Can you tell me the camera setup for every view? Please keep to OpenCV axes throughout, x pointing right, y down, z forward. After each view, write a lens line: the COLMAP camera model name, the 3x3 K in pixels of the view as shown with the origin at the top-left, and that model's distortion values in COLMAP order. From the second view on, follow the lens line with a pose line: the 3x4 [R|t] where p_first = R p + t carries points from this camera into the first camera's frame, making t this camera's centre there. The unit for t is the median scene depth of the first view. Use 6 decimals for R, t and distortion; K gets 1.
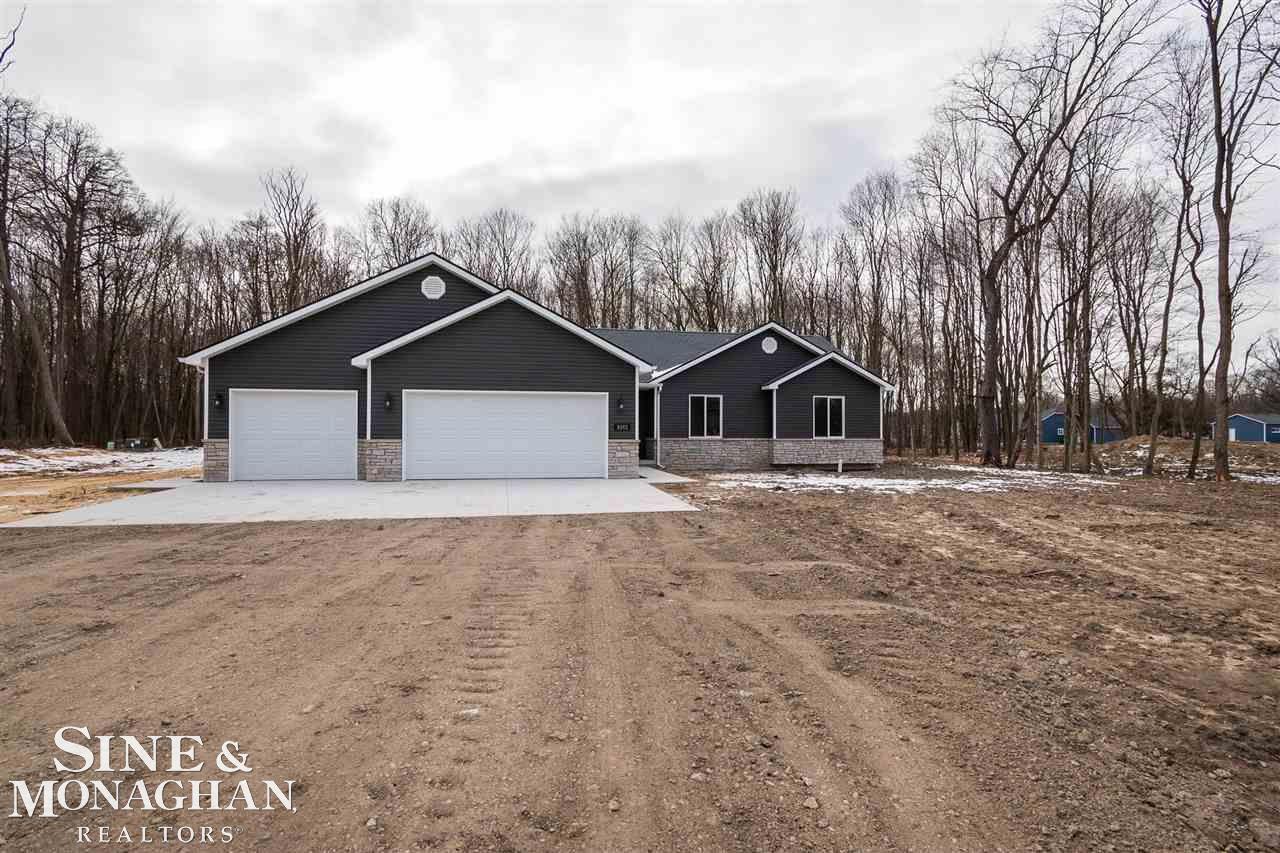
lens RADIAL K [[705.3, 0, 640.0], [0, 705.3, 426.5], [0, 0, 1]] dist [-0.000070, -0.002082]
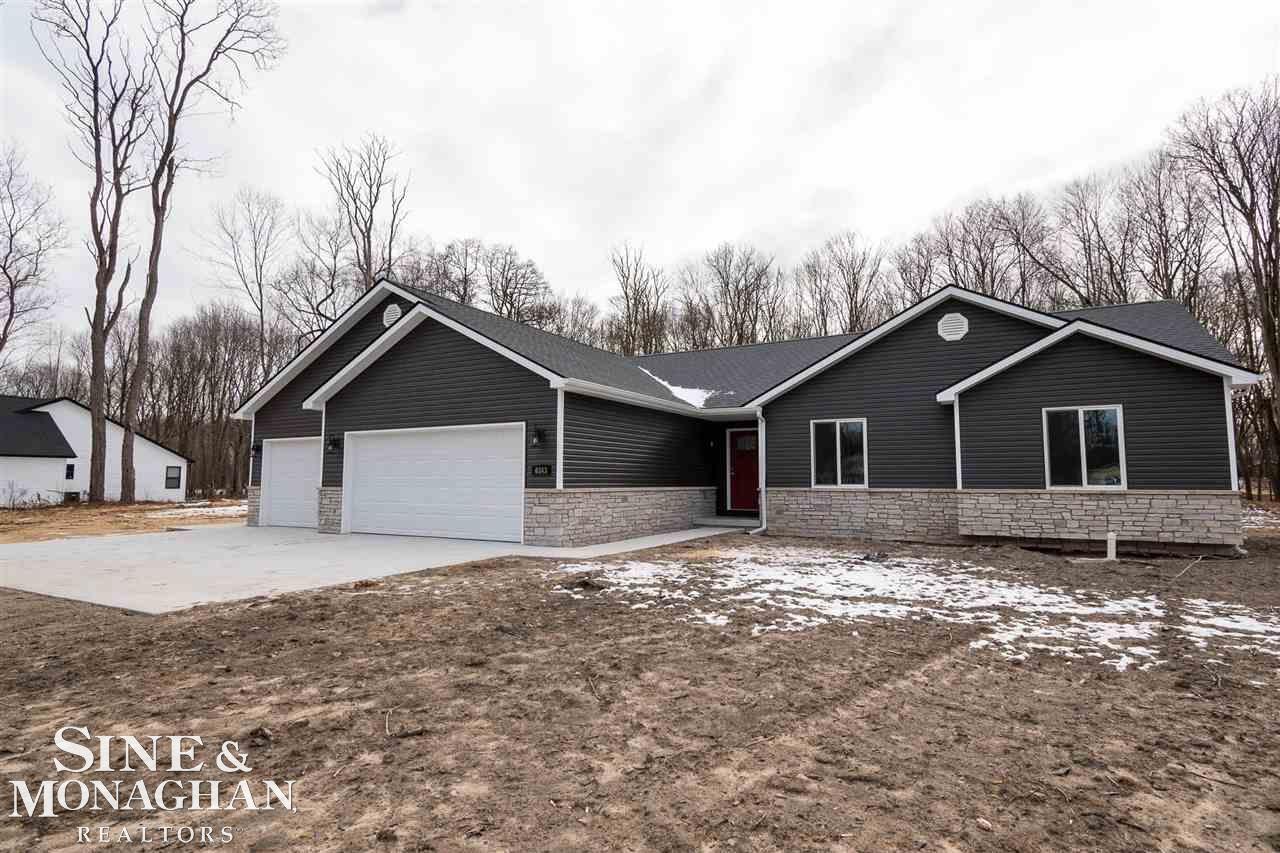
lens RADIAL K [[705.3, 0, 640.0], [0, 705.3, 426.5], [0, 0, 1]] dist [-0.000070, -0.002082]
pose [[0.735759, -0.055414, -0.674972, 0.389456], [0.007404, 0.997245, -0.073802, 0.006982], [0.677203, 0.049303, 0.734143, 0.416510]]
